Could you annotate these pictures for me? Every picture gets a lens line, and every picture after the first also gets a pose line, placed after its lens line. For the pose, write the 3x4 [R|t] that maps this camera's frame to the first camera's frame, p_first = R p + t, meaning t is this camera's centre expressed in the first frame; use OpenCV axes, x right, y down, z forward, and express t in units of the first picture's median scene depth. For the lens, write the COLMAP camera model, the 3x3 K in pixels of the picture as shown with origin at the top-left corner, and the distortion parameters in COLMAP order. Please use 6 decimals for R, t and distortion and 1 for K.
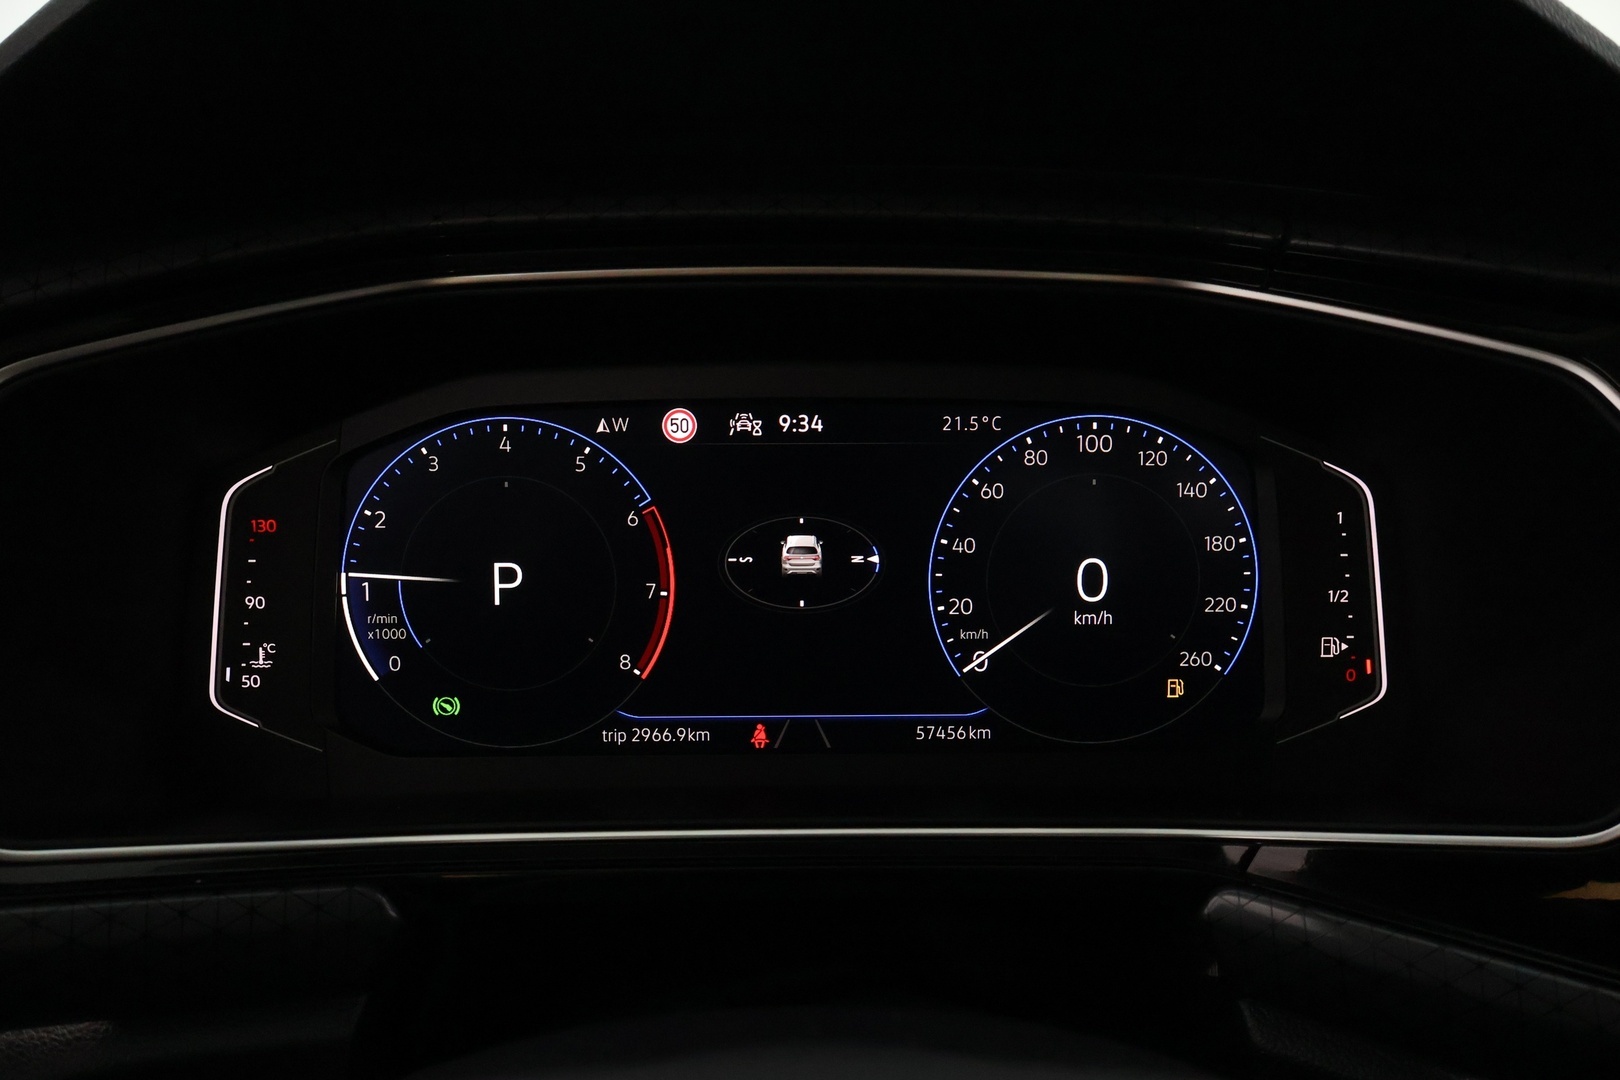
lens RADIAL K [[1343.9, 0, 811.6], [0, 1343.9, 530.6], [0, 0, 1]] dist [-0.011391, 0.002702]
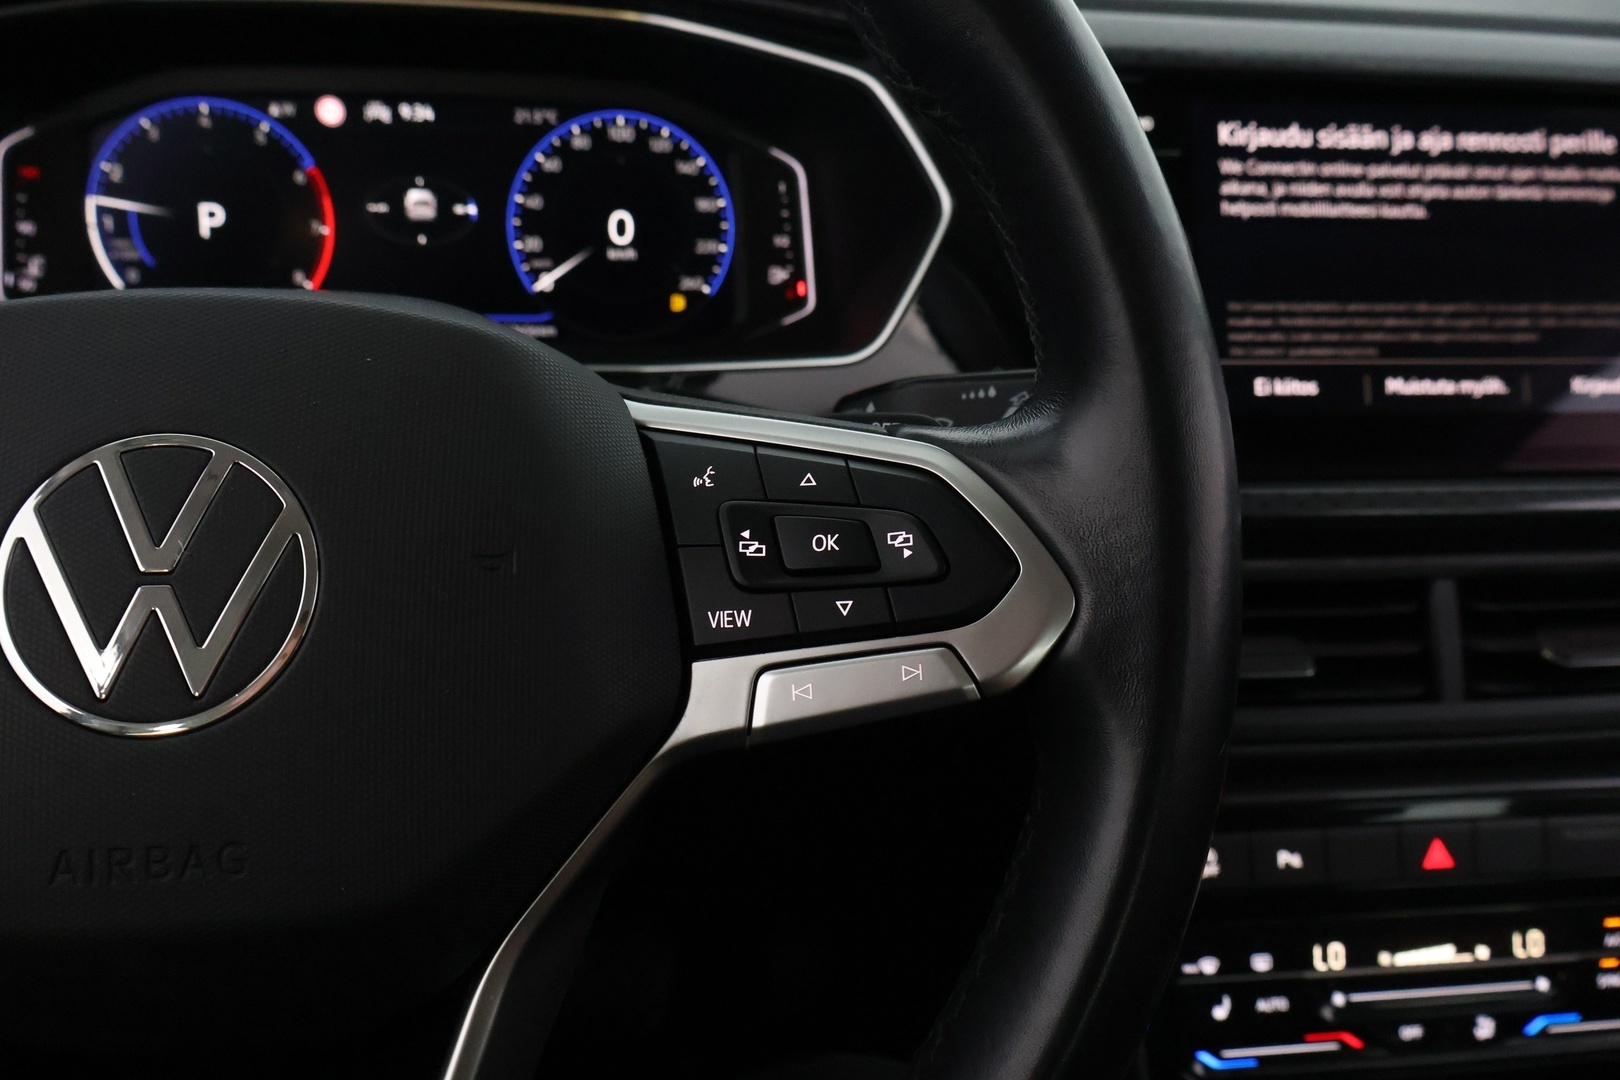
lens RADIAL K [[1343.9, 0, 812.2], [0, 1343.9, 527.8], [0, 0, 1]] dist [-0.011391, 0.002702]
pose [[0.991045, -0.005452, 0.133419, 0.220080], [-0.013774, 0.989662, 0.142754, 0.152040], [-0.132818, -0.143314, 0.980725, -0.548126]]
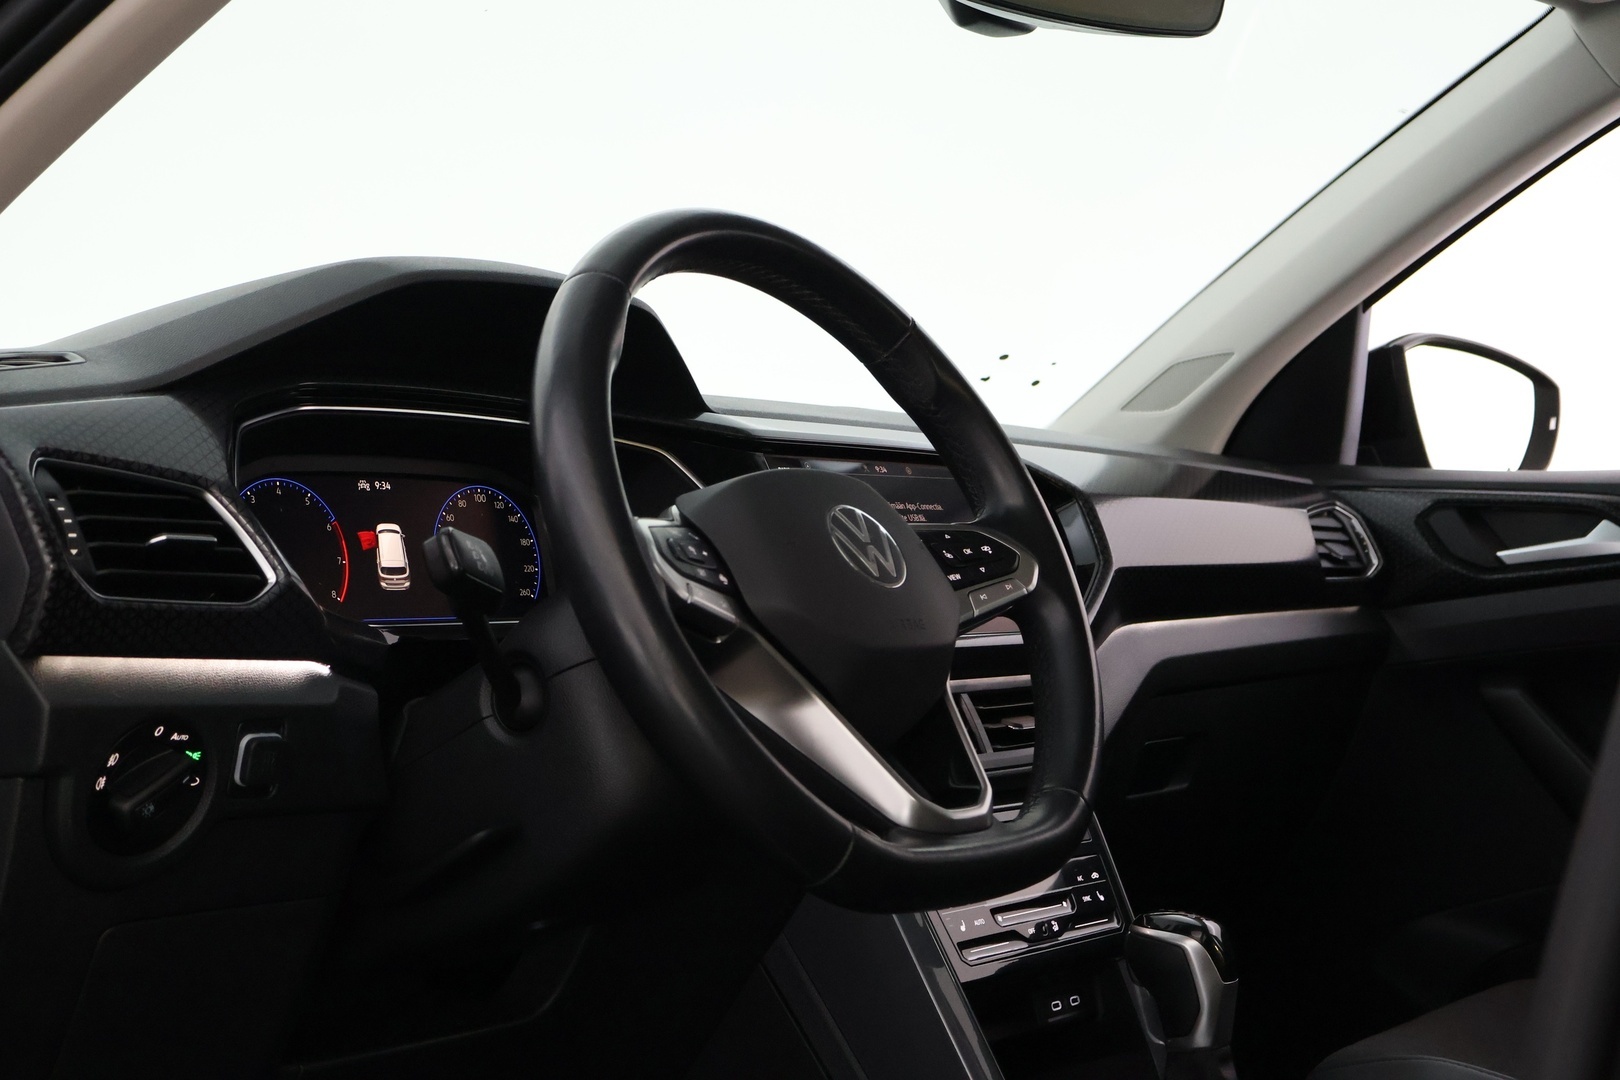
lens RADIAL K [[2445.7, 0, 810.7], [0, 2445.7, 539.6], [0, 0, 1]] dist [0.001895, 0.000000]
pose [[0.613895, 0.010630, 0.789316, -2.717608], [0.197356, 0.966088, -0.166506, 0.804128], [-0.764319, 0.257993, 0.590979, -1.861141]]
